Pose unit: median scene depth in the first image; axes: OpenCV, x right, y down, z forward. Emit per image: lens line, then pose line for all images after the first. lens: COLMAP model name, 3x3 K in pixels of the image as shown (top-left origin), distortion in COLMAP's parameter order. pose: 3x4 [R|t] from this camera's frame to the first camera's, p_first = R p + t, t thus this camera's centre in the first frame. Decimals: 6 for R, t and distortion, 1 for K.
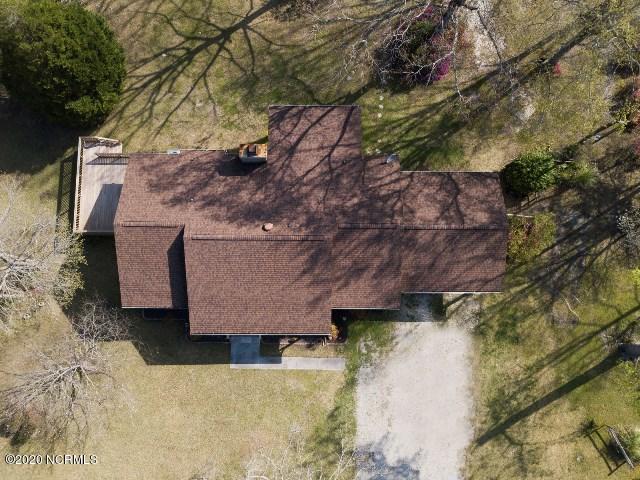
lens RADIAL K [[486.2, 0, 318.5], [0, 486.2, 239.9], [0, 0, 1]] dist [0.020282, -0.012149]
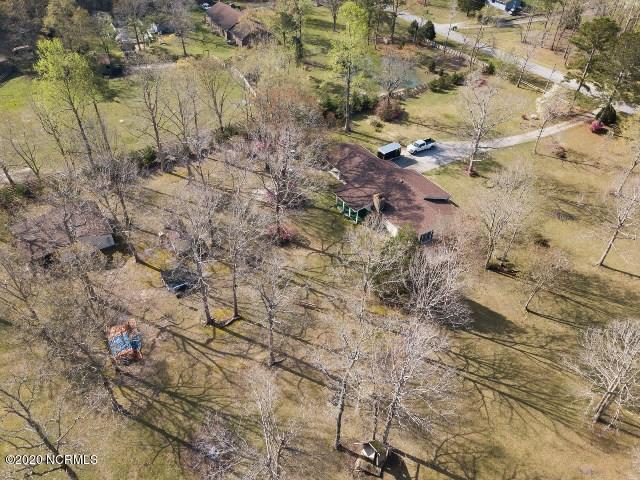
lens RADIAL K [[486.2, 0, 320.9], [0, 486.2, 238.4], [0, 0, 1]] dist [0.020282, -0.012149]
pose [[-0.549797, -0.560120, 0.619668, -1.413781], [0.824352, -0.244135, 0.510727, -1.532707], [-0.134785, 0.791621, 0.595961, -0.181362]]
